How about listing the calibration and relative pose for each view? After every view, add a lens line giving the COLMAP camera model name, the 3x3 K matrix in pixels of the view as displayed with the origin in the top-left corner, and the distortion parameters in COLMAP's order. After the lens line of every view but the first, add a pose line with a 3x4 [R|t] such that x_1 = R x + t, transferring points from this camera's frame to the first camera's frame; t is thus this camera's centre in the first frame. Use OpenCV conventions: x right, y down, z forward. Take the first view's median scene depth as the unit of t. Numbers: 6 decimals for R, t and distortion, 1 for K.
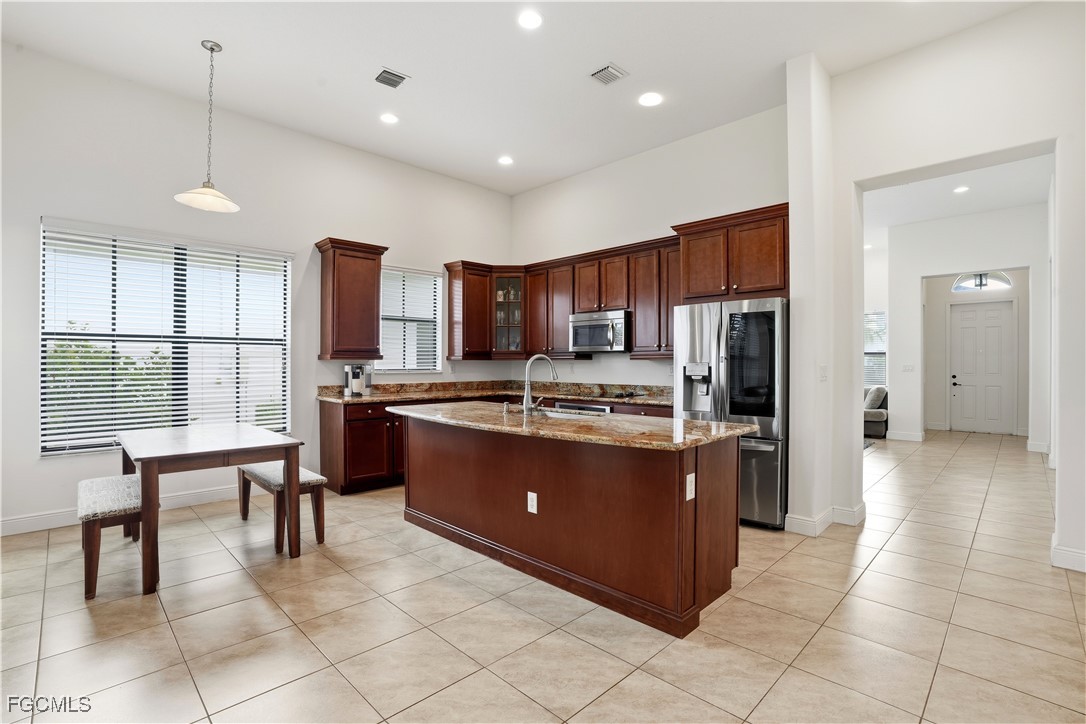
lens RADIAL K [[501.8, 0, 539.5], [0, 501.8, 360.3], [0, 0, 1]] dist [-0.031531, 0.000806]
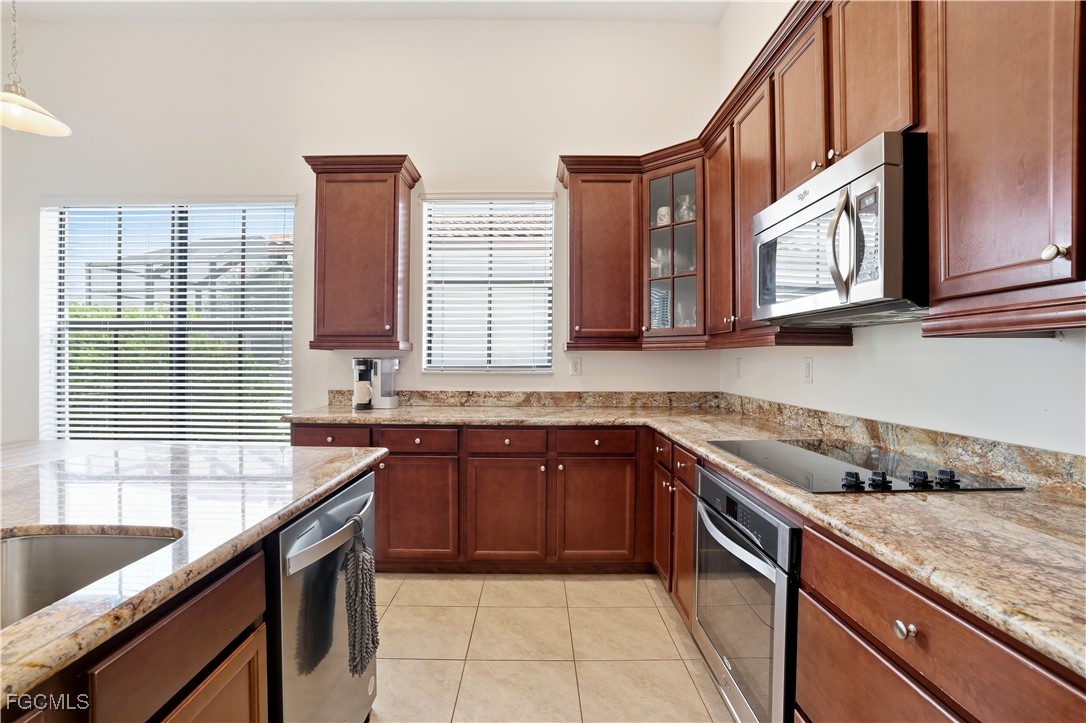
lens RADIAL K [[501.8, 0, 539.5], [0, 501.8, 359.8], [0, 0, 1]] dist [-0.031531, 0.000806]
pose [[0.724536, 0.002596, -0.689232, 0.186630], [-0.000205, 0.999994, 0.003551, 0.007976], [0.689237, -0.002431, 0.724532, 0.630116]]
